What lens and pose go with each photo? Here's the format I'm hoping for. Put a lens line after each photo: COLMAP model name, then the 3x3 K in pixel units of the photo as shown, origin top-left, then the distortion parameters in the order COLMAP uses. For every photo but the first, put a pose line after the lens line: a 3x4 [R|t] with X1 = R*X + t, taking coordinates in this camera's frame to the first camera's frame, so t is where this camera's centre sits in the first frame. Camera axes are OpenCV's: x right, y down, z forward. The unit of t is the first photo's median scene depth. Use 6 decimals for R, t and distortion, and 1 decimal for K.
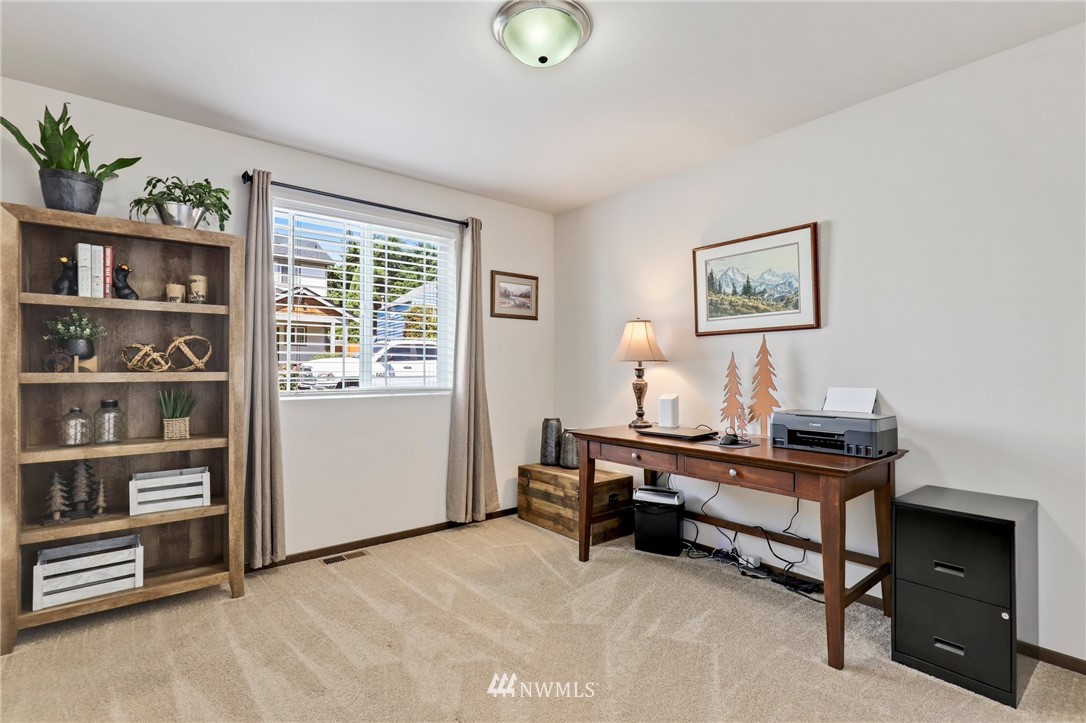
lens RADIAL K [[502.4, 0, 547.3], [0, 502.4, 369.5], [0, 0, 1]] dist [0.010817, -0.001497]
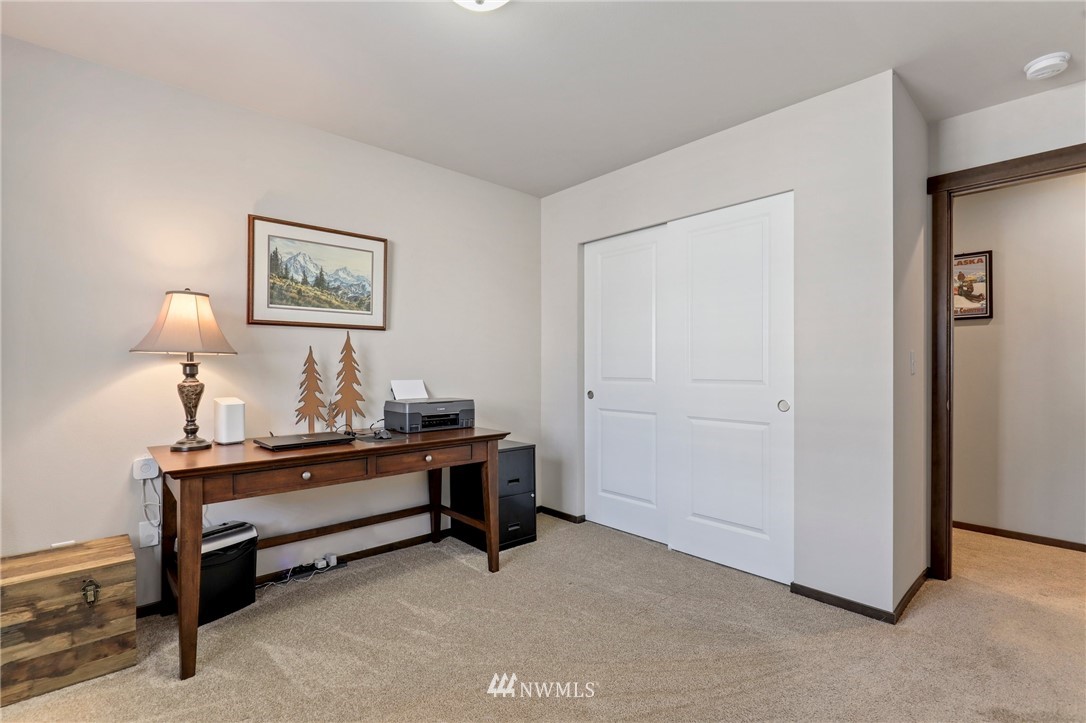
lens RADIAL K [[502.4, 0, 547.3], [0, 502.4, 369.5], [0, 0, 1]] dist [0.010817, -0.001497]
pose [[-0.045603, -0.006624, 0.998938, -0.581943], [-0.004627, 0.999969, 0.006419, -0.000250], [-0.998949, -0.004330, -0.045632, 0.611865]]
